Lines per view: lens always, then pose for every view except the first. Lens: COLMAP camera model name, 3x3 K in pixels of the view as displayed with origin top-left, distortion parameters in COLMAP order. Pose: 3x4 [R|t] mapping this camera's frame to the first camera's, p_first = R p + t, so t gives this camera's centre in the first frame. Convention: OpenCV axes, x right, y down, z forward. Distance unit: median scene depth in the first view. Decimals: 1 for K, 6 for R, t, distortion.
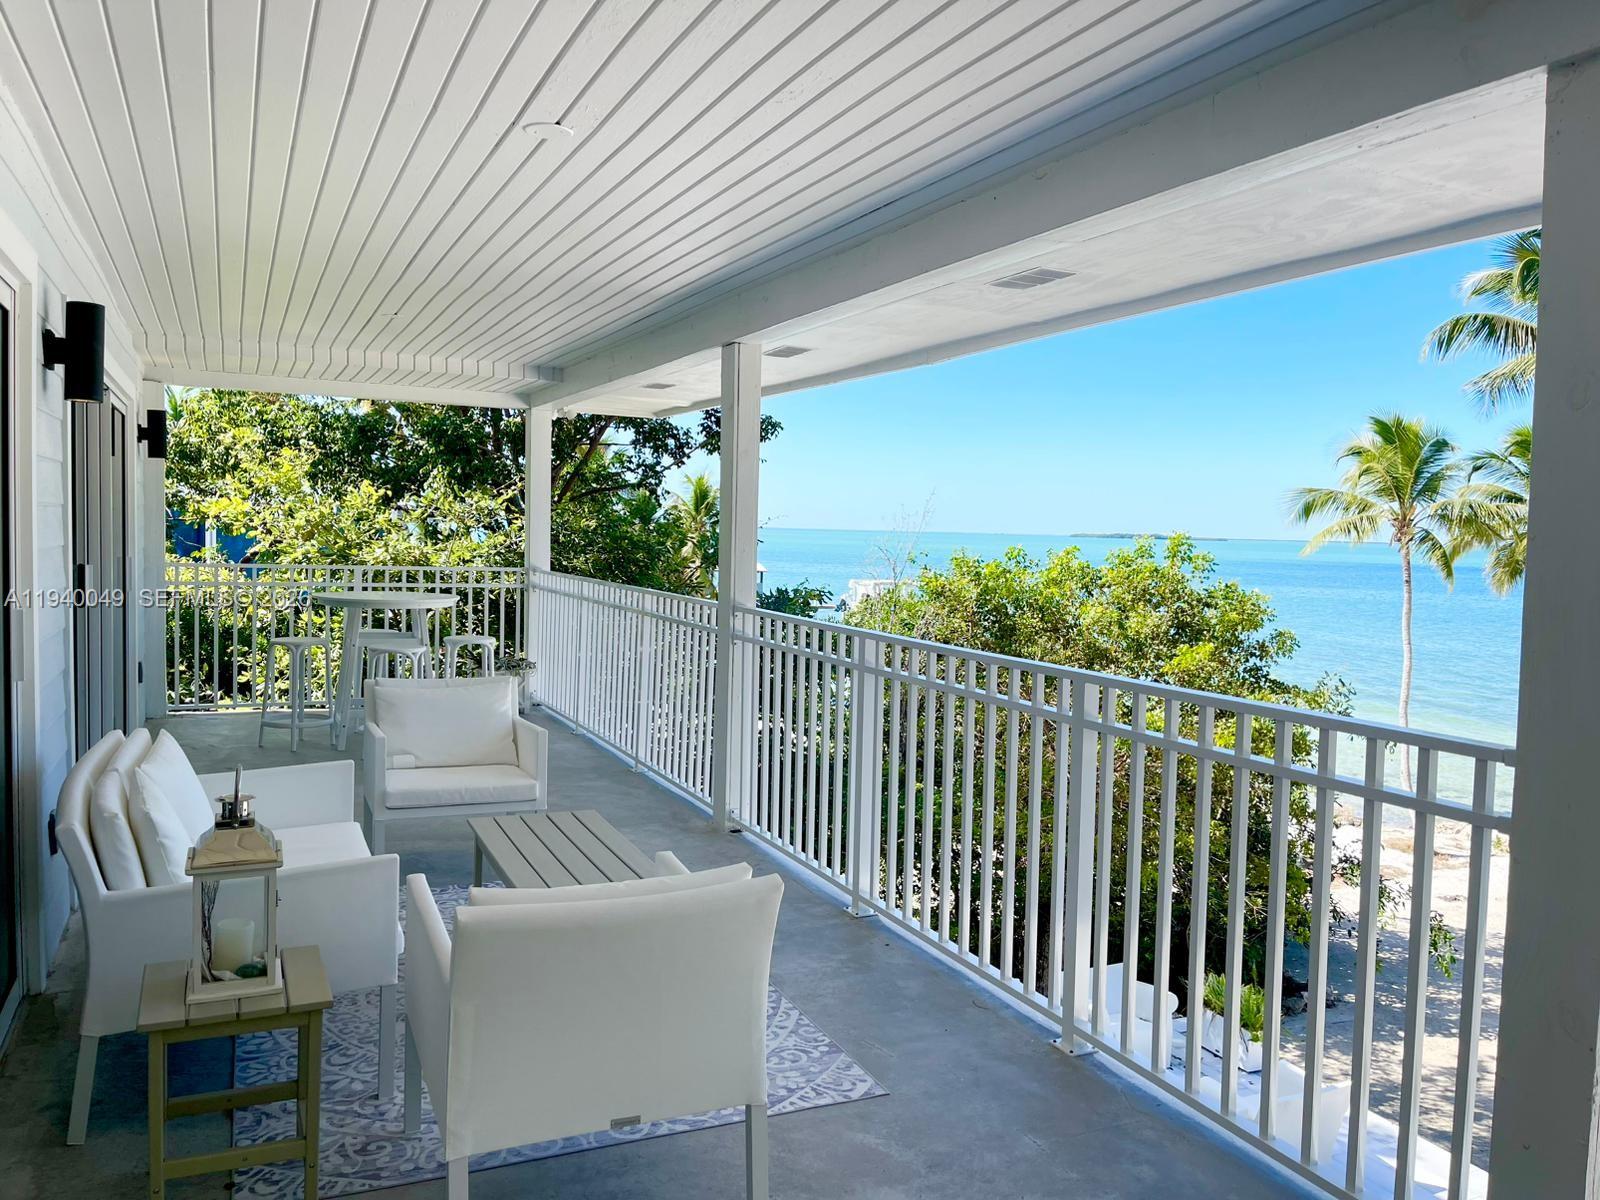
lens RADIAL K [[1216.7, 0, 812.1], [0, 1216.7, 605.3], [0, 0, 1]] dist [0.054966, -0.063202]
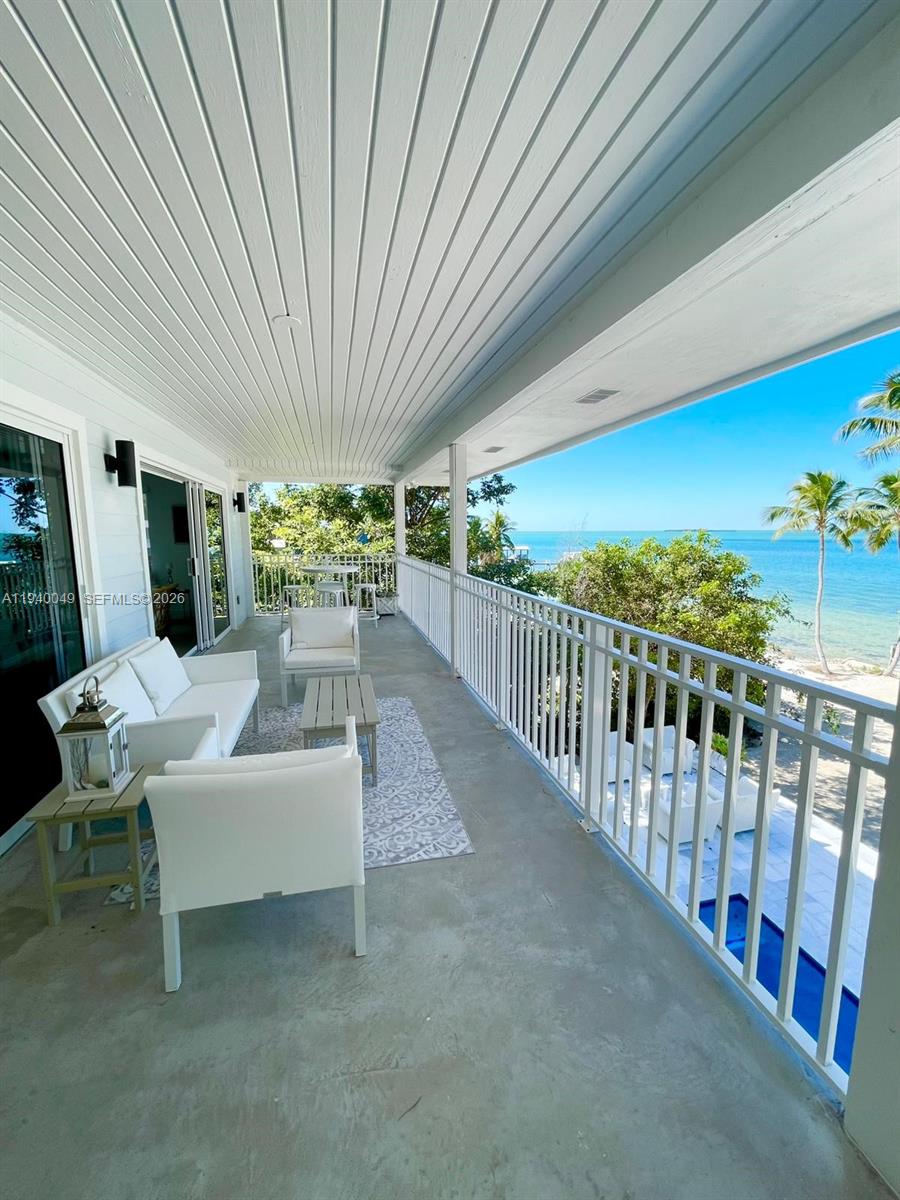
lens RADIAL K [[484.8, 0, 451.2], [0, 484.8, 601.2], [0, 0, 1]] dist [-0.002738, 0.000538]
pose [[0.979621, -0.002088, -0.200843, 0.047450], [0.017519, 0.997024, 0.075081, -0.006291], [0.200088, -0.077069, 0.976742, 0.090181]]
